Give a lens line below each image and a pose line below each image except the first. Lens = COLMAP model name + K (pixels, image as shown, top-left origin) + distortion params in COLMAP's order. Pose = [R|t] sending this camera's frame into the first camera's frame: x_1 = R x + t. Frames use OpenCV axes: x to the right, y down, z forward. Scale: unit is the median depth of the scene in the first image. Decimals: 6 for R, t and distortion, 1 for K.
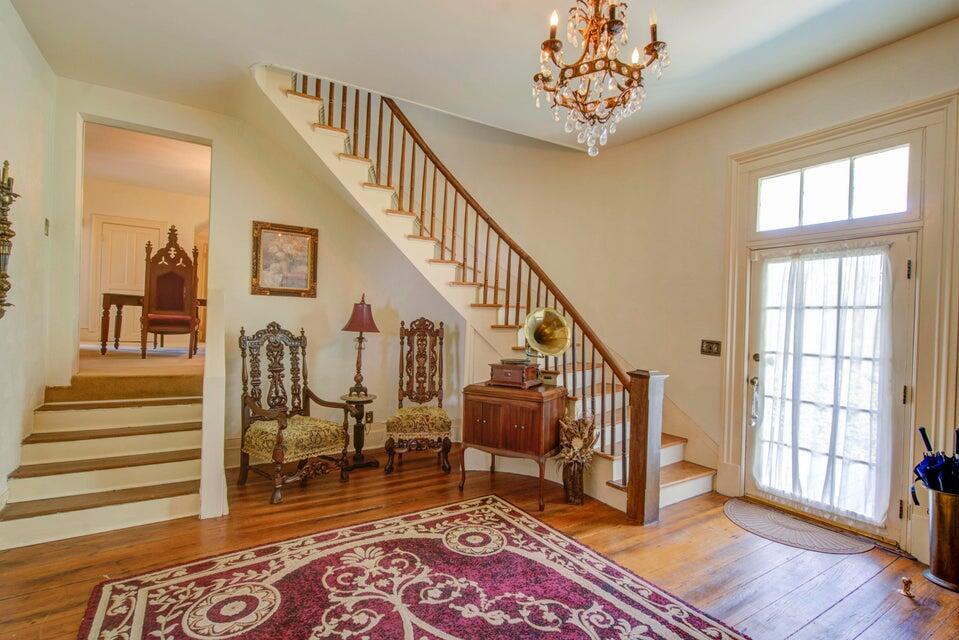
lens RADIAL K [[448.0, 0, 479.5], [0, 448.0, 320.0], [0, 0, 1]] dist [0.002296, -0.001502]
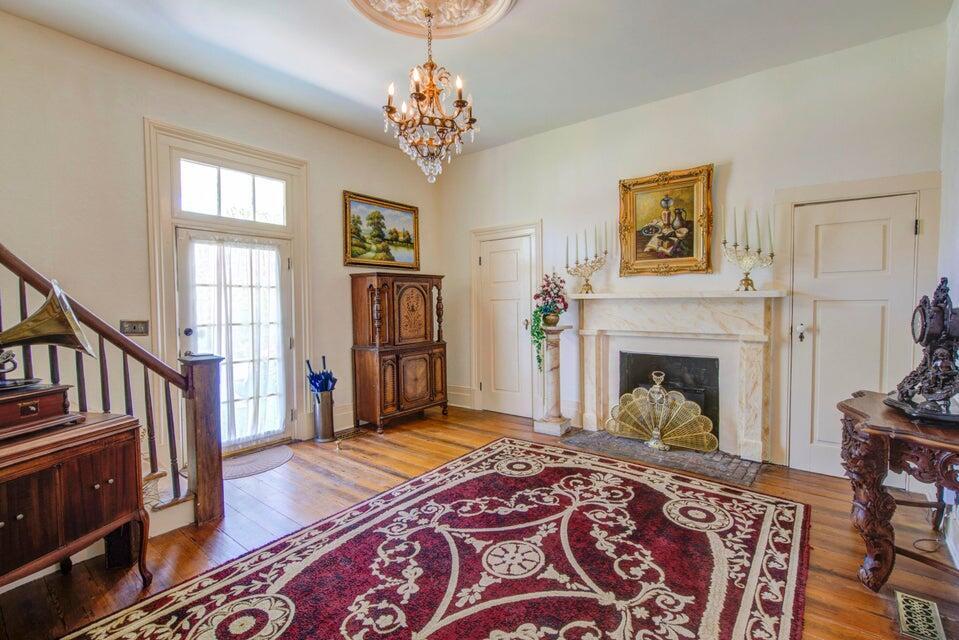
lens RADIAL K [[448.0, 0, 479.5], [0, 448.0, 320.0], [0, 0, 1]] dist [0.002296, -0.001502]
pose [[-0.326728, -0.066184, 0.942798, -0.748589], [-0.008219, 0.997706, 0.067190, -0.025934], [-0.945083, 0.014204, -0.326523, 0.877227]]
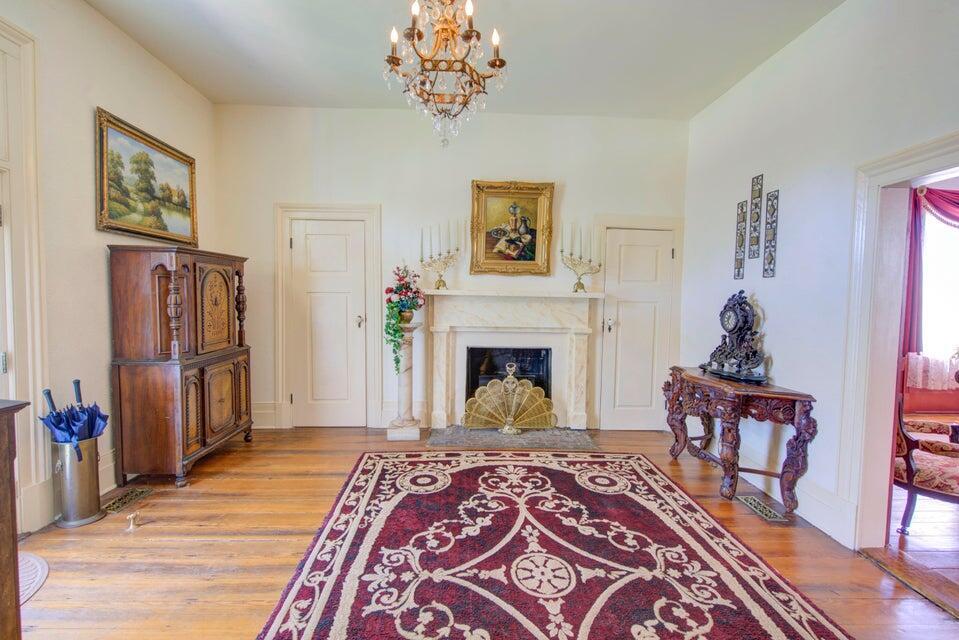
lens RADIAL K [[448.0, 0, 479.5], [0, 448.0, 320.0], [0, 0, 1]] dist [0.002296, -0.001502]
pose [[-0.866315, -0.073567, 0.494050, -0.262179], [-0.049258, 0.996856, 0.062063, -0.013406], [-0.497062, 0.029430, -0.867216, 1.281041]]
